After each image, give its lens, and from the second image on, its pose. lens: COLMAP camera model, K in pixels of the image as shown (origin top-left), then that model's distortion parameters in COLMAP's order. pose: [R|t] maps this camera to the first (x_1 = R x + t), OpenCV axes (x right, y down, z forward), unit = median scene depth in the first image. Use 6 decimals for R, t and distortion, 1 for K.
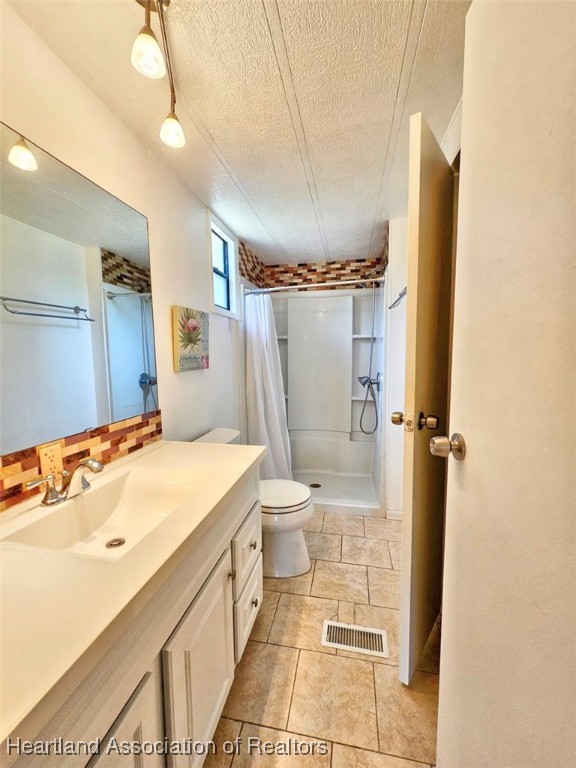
lens RADIAL K [[313.1, 0, 290.7], [0, 313.1, 383.4], [0, 0, 1]] dist [-0.000555, -0.000147]
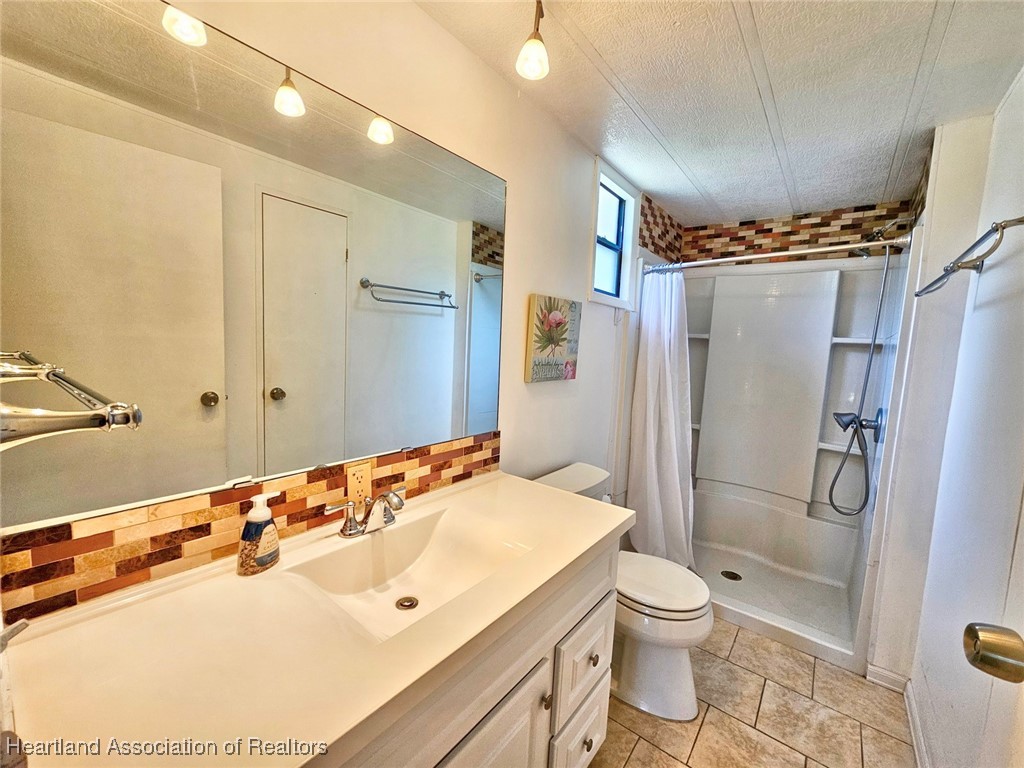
lens RADIAL K [[417.4, 0, 517.8], [0, 417.4, 384.2], [0, 0, 1]] dist [-0.000555, -0.000147]
pose [[0.890948, 0.096837, -0.443660, 0.048233], [-0.099187, 0.994906, 0.017972, -0.040162], [0.443140, 0.027993, 0.896015, 0.081253]]
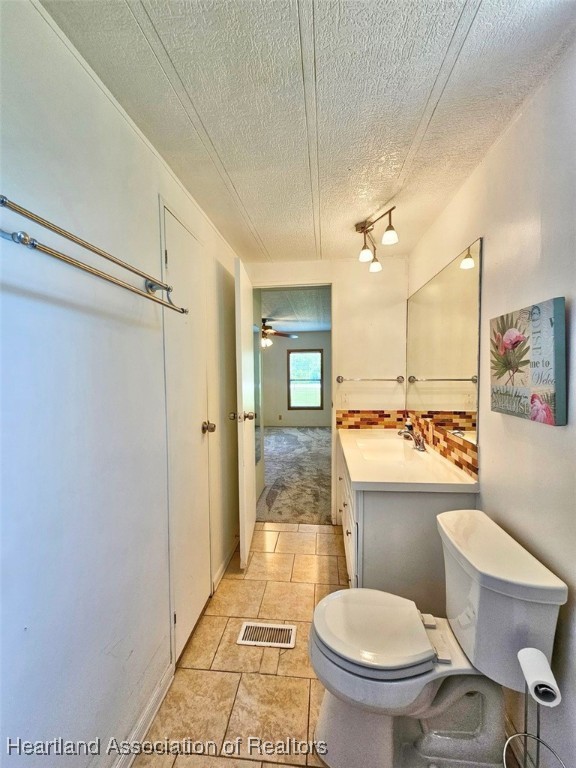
lens RADIAL K [[313.1, 0, 290.7], [0, 313.1, 383.4], [0, 0, 1]] dist [-0.000555, -0.000147]
pose [[-0.996021, 0.023883, -0.085859, 0.134983], [0.011899, 0.990434, 0.137470, -0.169586], [0.088321, 0.135901, -0.986778, 1.387562]]
